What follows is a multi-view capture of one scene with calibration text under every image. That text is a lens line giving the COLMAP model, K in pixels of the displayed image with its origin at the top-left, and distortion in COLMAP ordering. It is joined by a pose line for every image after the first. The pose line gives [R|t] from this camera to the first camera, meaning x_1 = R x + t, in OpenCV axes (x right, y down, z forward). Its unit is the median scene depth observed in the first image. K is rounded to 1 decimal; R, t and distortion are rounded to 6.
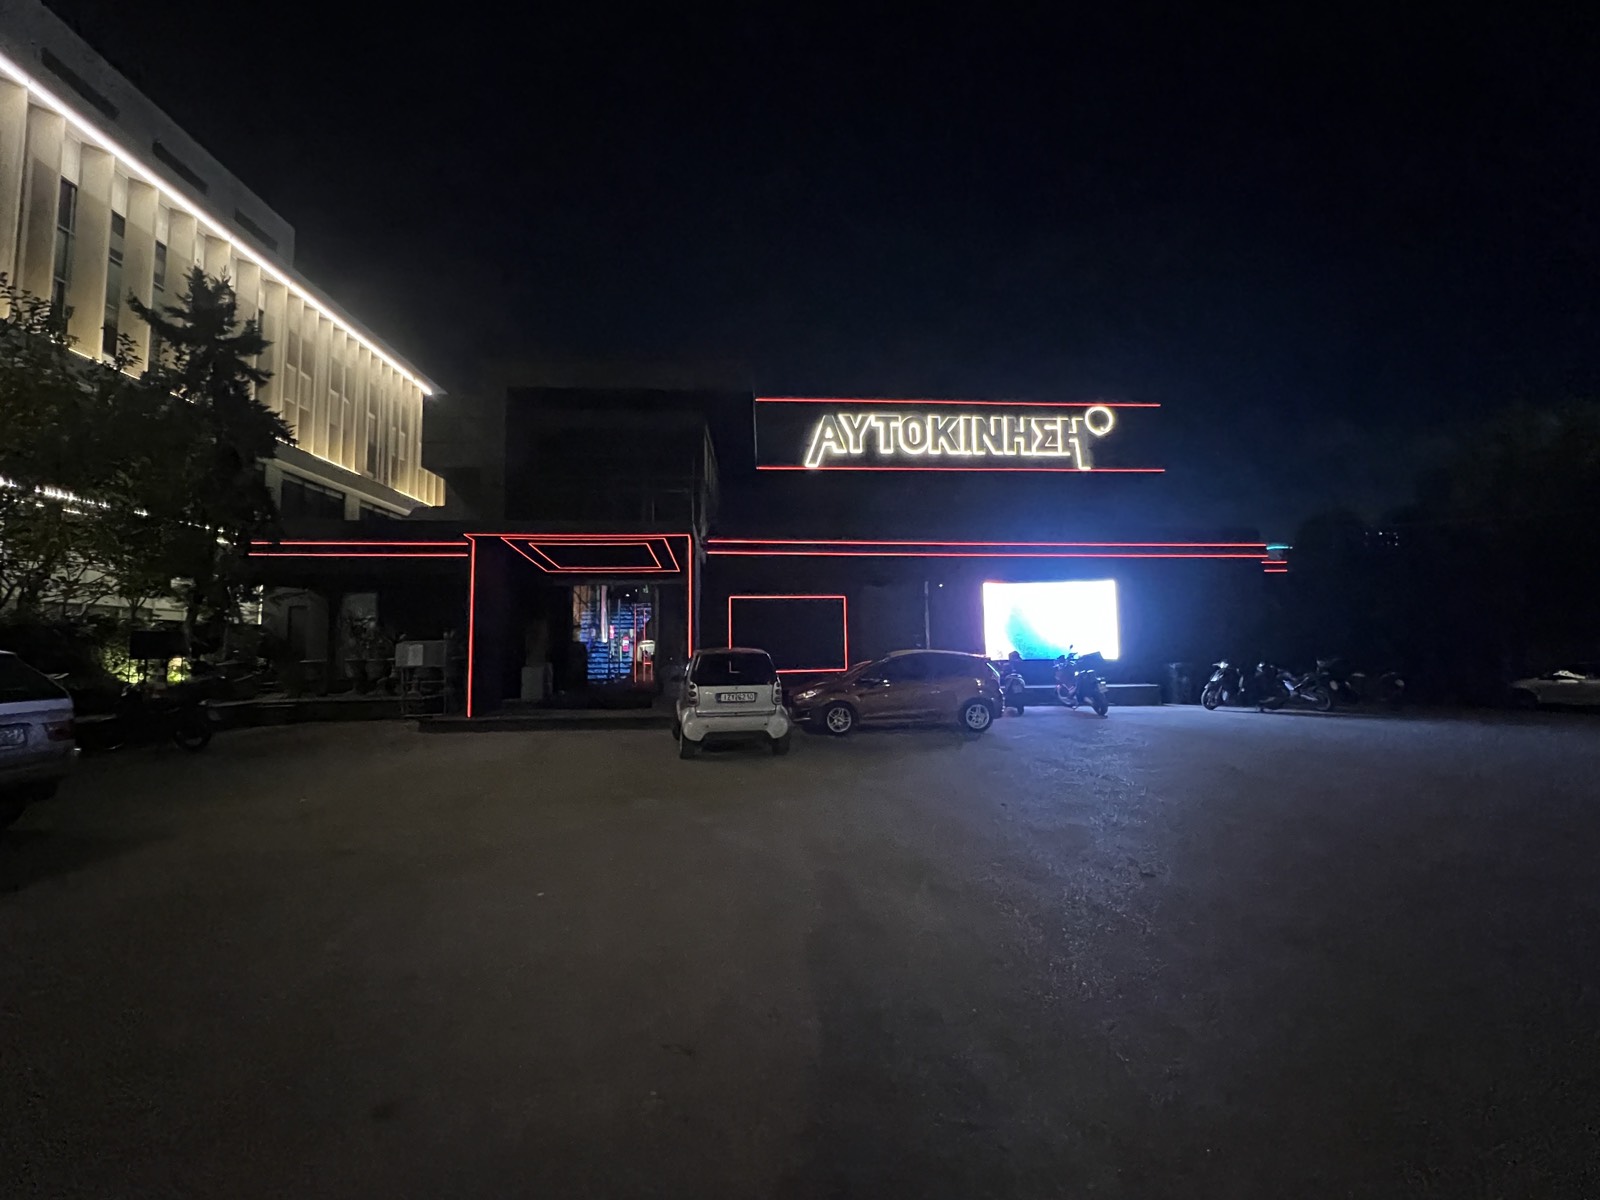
lens RADIAL K [[693.6, 0, 783.0], [0, 693.6, 597.7], [0, 0, 1]] dist [-0.002764, -0.001619]
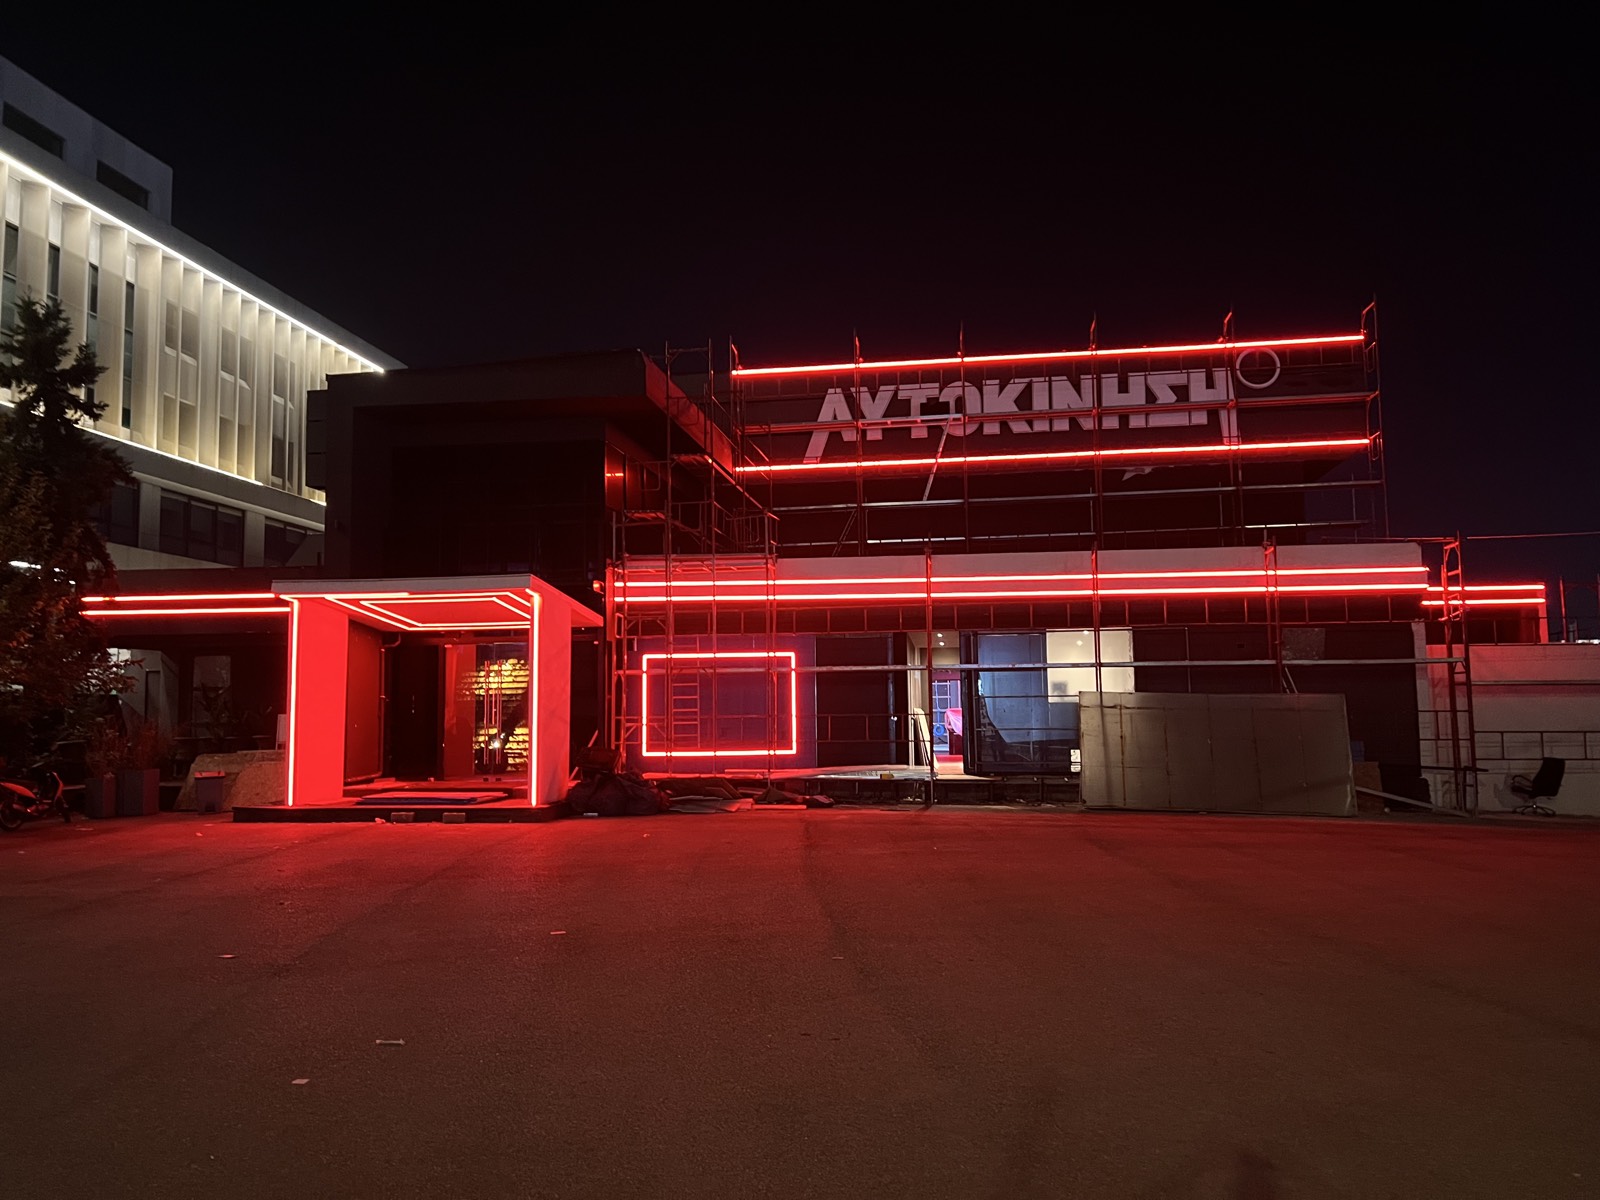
lens RADIAL K [[1212.4, 0, 788.4], [0, 1212.4, 601.9], [0, 0, 1]] dist [0.045732, -0.062562]
pose [[0.979168, -0.020060, -0.202059, 0.296237], [0.017230, 0.999727, -0.015753, -0.030803], [0.202320, 0.011944, 0.979247, -0.235652]]
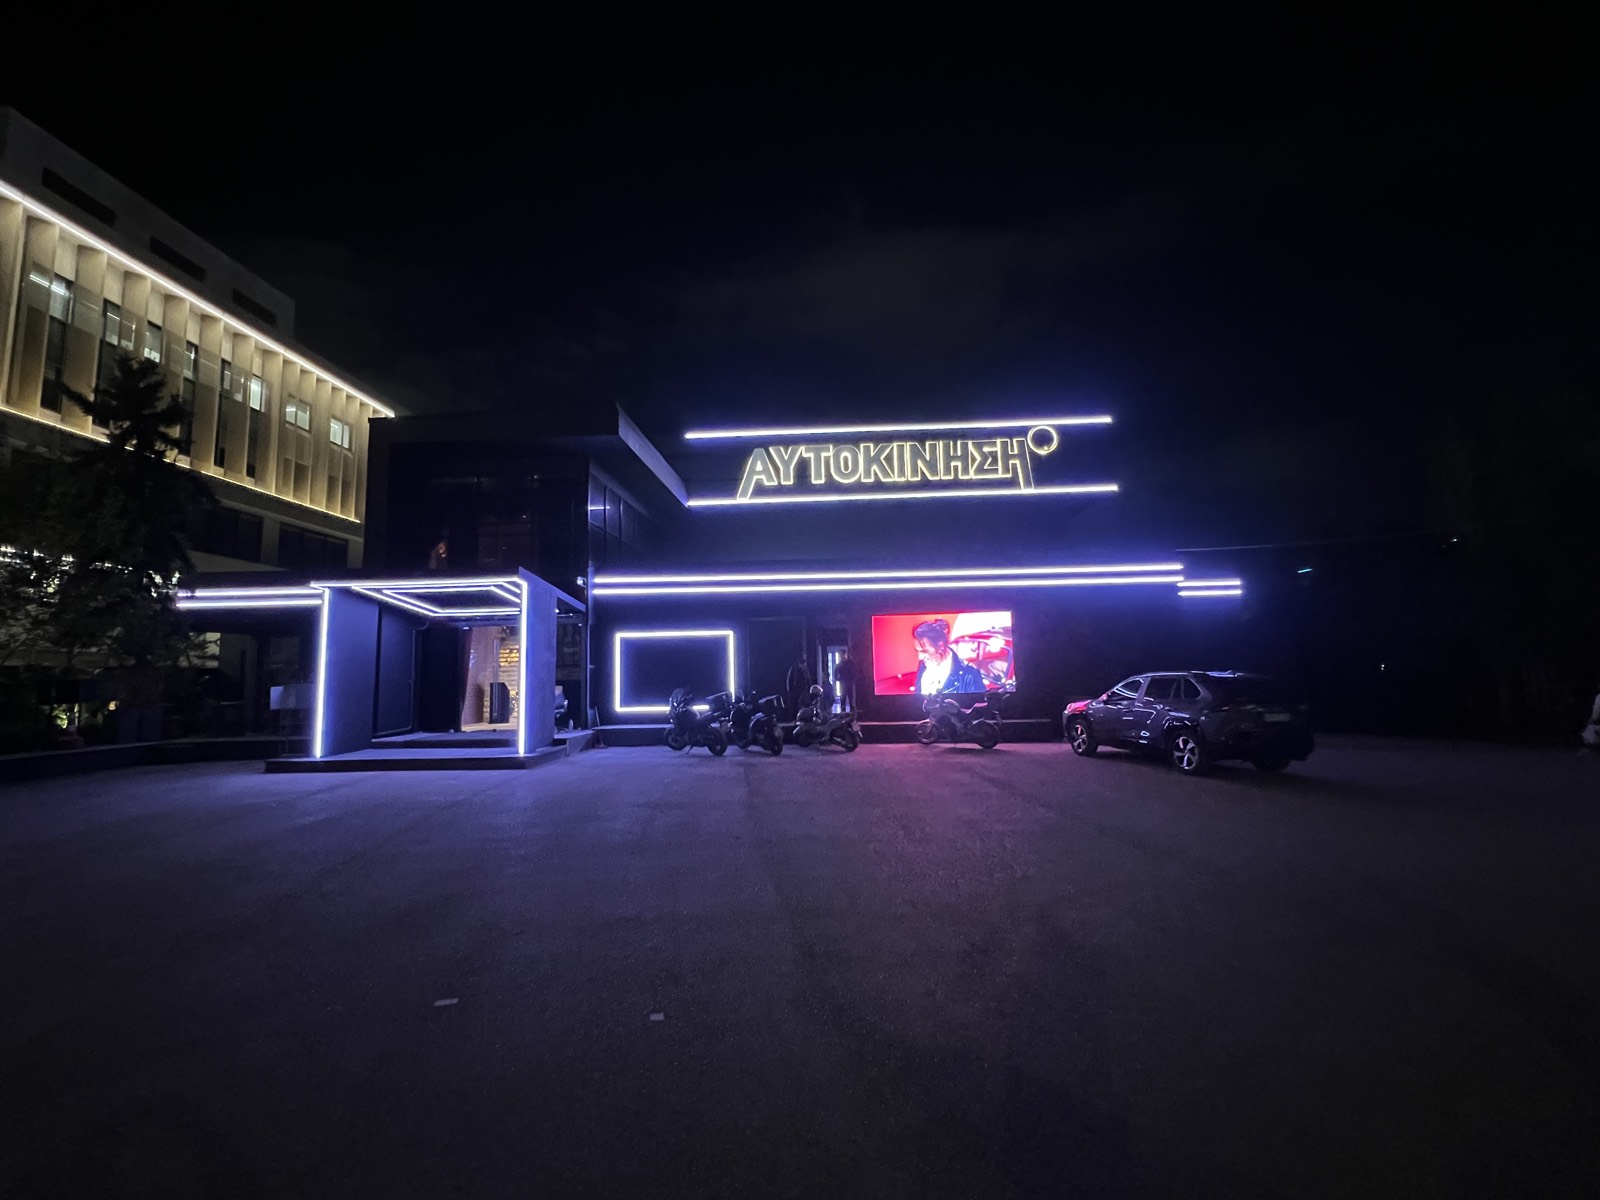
lens RADIAL K [[693.6, 0, 791.7], [0, 693.6, 589.0], [0, 0, 1]] dist [-0.002764, -0.001619]
pose [[0.994447, -0.026998, -0.101718, 0.237516], [0.022372, 0.998675, -0.046344, -0.012561], [0.102835, 0.043811, 0.993733, 0.012156]]
